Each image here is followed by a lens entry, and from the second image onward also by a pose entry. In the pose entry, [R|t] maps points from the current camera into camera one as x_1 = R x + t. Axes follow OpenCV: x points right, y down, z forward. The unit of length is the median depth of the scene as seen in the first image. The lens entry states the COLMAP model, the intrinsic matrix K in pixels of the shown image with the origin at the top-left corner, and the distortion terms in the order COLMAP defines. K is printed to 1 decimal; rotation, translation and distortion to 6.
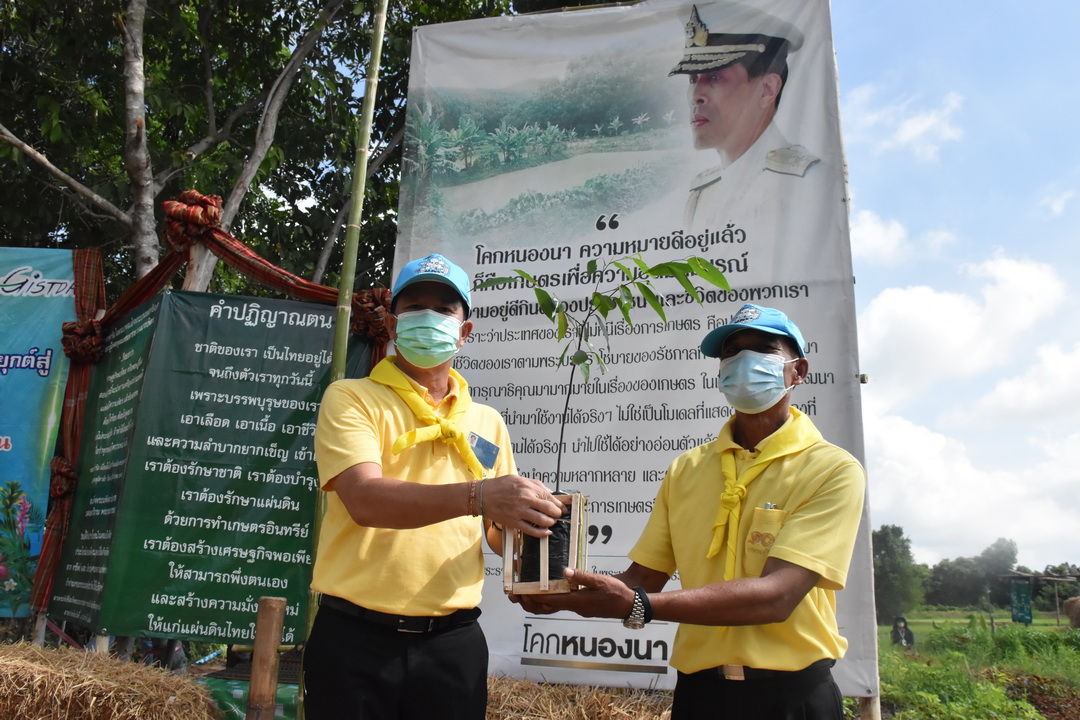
lens RADIAL K [[835.9, 0, 532.8], [0, 835.9, 356.7], [0, 0, 1]] dist [-0.147048, 0.081482]
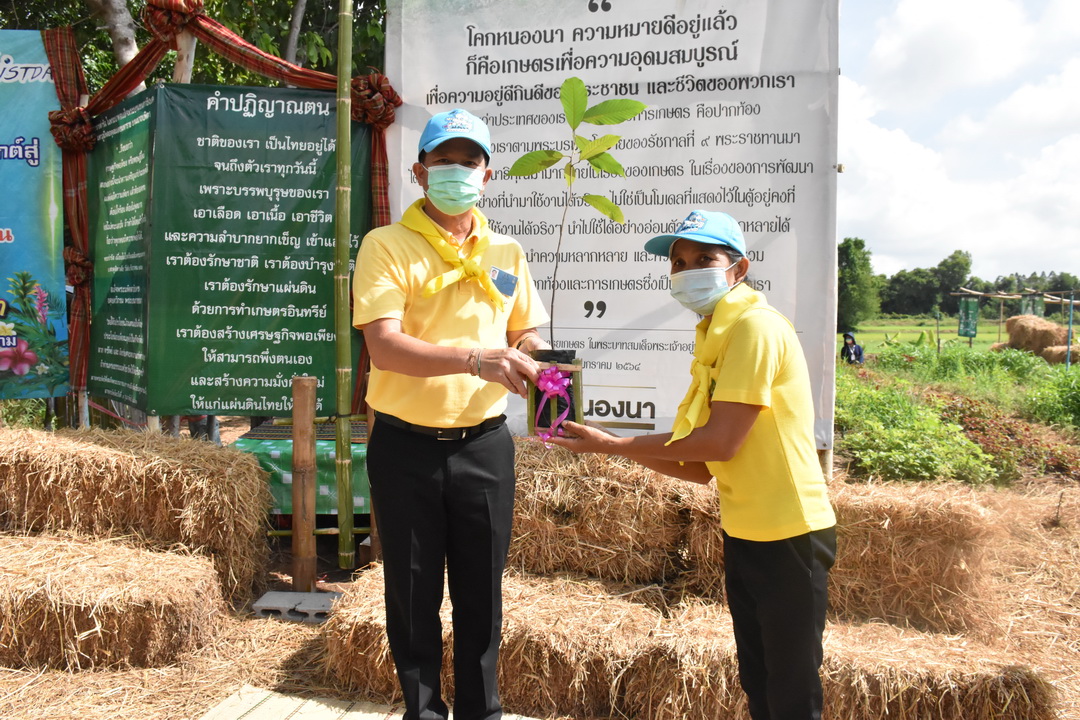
lens RADIAL K [[835.9, 0, 537.4], [0, 835.9, 358.3], [0, 0, 1]] dist [-0.147048, 0.081482]
pose [[0.998741, -0.032228, 0.038437, -0.038146], [0.017473, 0.941818, 0.335669, -0.093010], [-0.047018, -0.334575, 0.941196, -0.066073]]
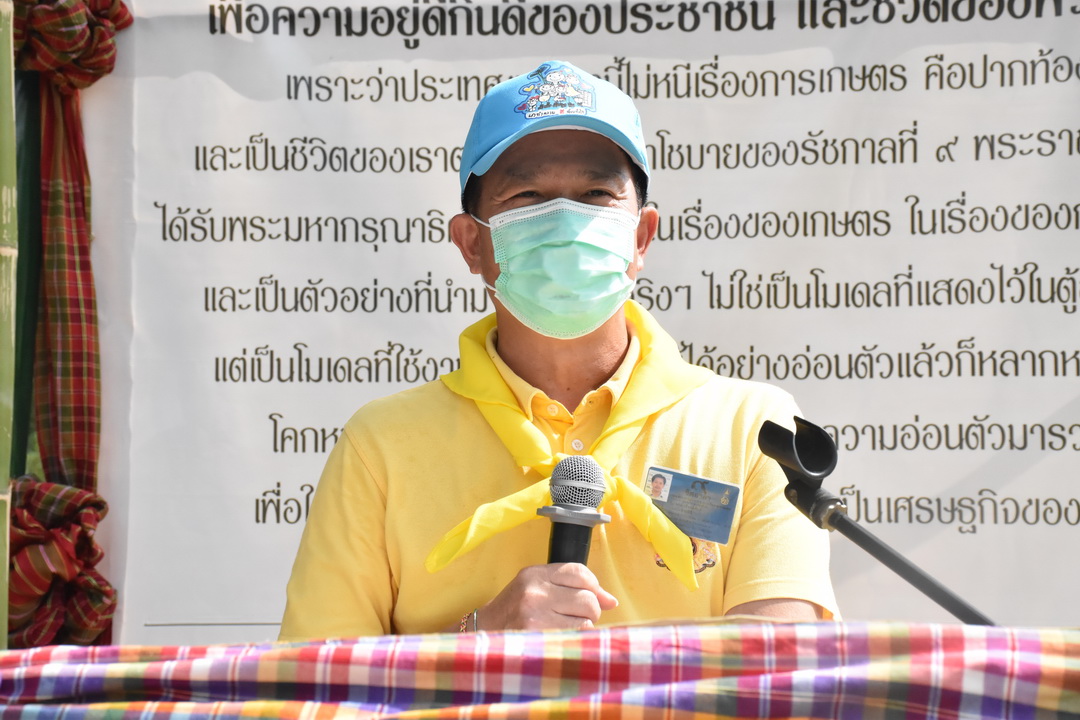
lens RADIAL K [[2319.1, 0, 540.5], [0, 2319.1, 363.7], [0, 0, 1]] dist [0.584446, 0.000000]
pose [[0.969380, -0.020822, 0.244683, -0.256989], [-0.029064, 0.979667, 0.198515, -0.122046], [-0.243841, -0.199548, 0.949064, -0.106969]]
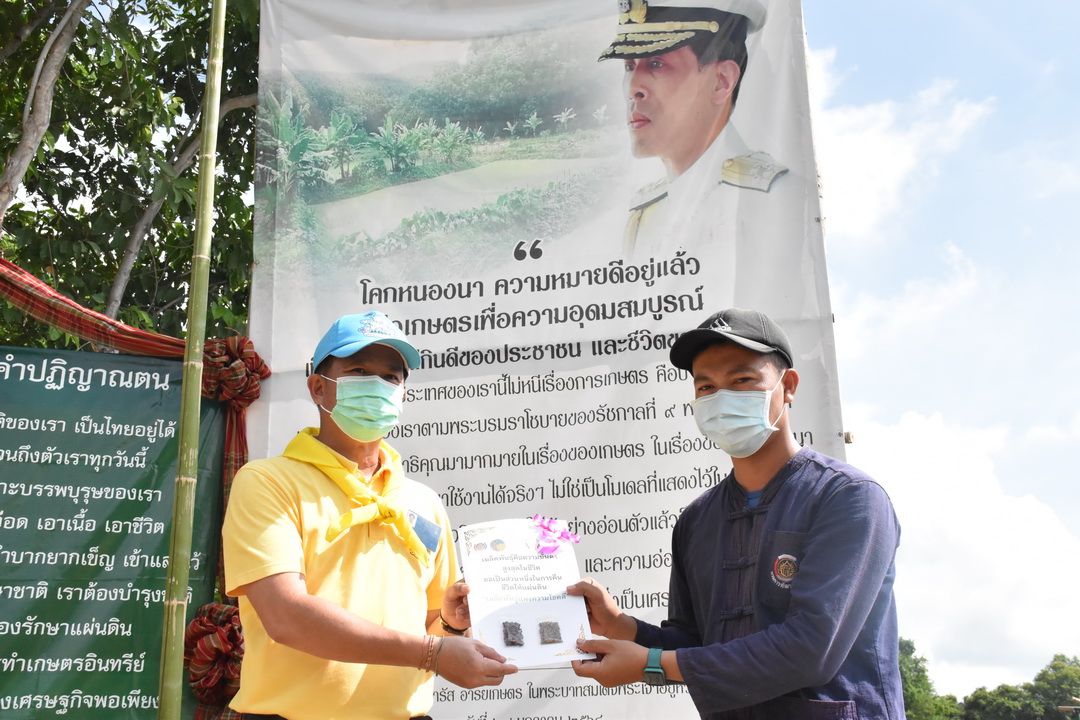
lens RADIAL K [[1212.8, 0, 533.2], [0, 1212.8, 356.4], [0, 0, 1]] dist [0.046792, 0.000000]
pose [[0.990903, -0.020607, 0.132991, -0.065009], [0.026029, 0.998894, -0.039164, -0.013717], [-0.132037, 0.042270, 0.990343, -0.159724]]
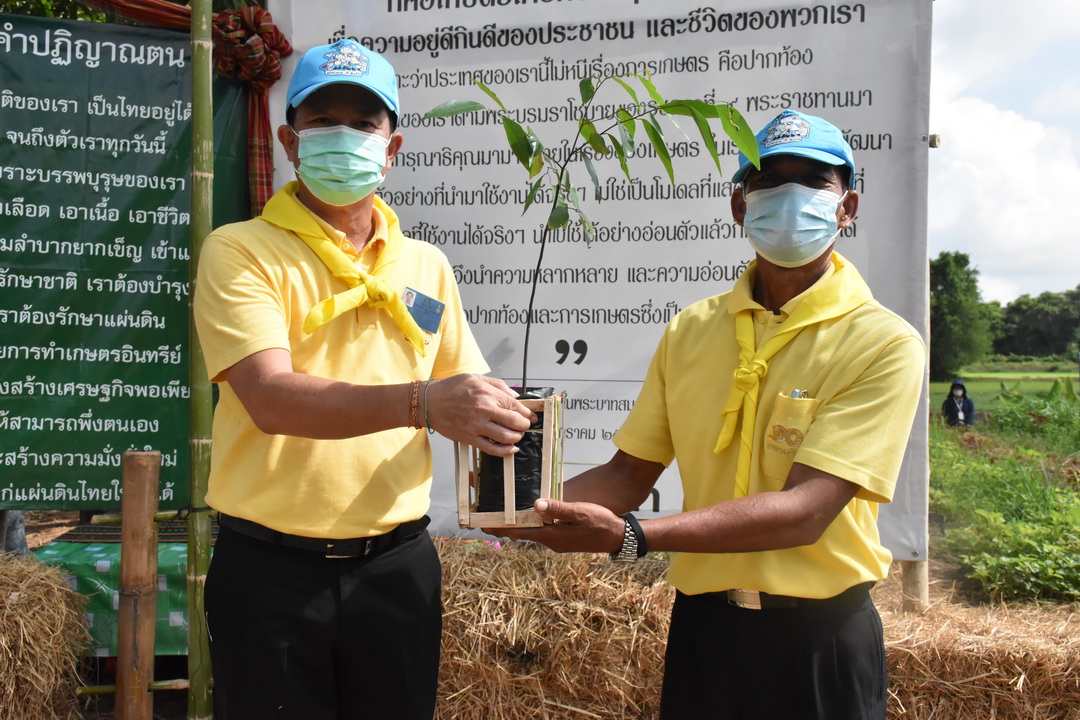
lens RADIAL K [[1120.0, 0, 534.4], [0, 1120.0, 357.9], [0, 0, 1]] dist [0.030964, 0.000000]
pose [[0.998228, -0.031333, 0.050579, -0.005392], [0.015589, 0.958135, 0.285892, -0.071146], [-0.057420, -0.284597, 0.956926, 0.008032]]
